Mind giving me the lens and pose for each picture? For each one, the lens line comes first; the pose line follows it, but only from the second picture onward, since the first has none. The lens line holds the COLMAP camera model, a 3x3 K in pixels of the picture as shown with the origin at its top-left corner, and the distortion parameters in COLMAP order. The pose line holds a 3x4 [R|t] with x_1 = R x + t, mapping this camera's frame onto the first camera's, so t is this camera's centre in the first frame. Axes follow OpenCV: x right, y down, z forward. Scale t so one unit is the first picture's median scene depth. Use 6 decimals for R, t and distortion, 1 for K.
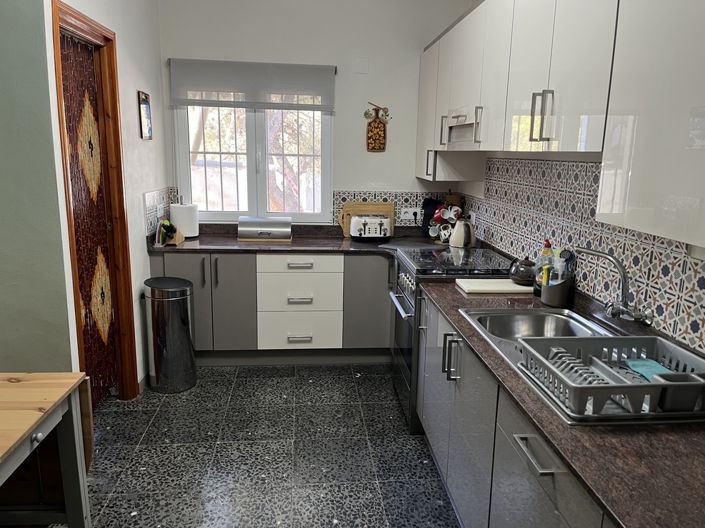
lens RADIAL K [[532.5, 0, 350.3], [0, 532.5, 266.3], [0, 0, 1]] dist [0.026390, -0.024300]
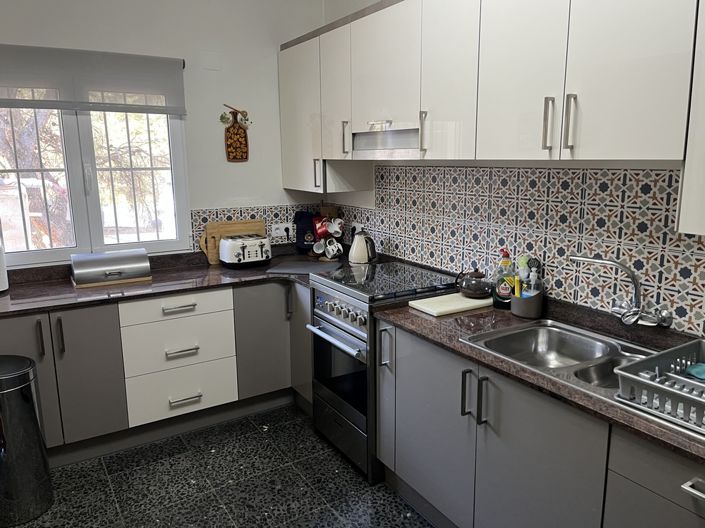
lens RADIAL K [[532.5, 0, 354.9], [0, 532.5, 260.7], [0, 0, 1]] dist [0.026390, -0.024300]
pose [[0.886581, -0.114953, 0.448063, -0.204680], [0.121816, 0.992460, 0.013583, -0.050455], [-0.446246, 0.042539, 0.893899, 0.172042]]
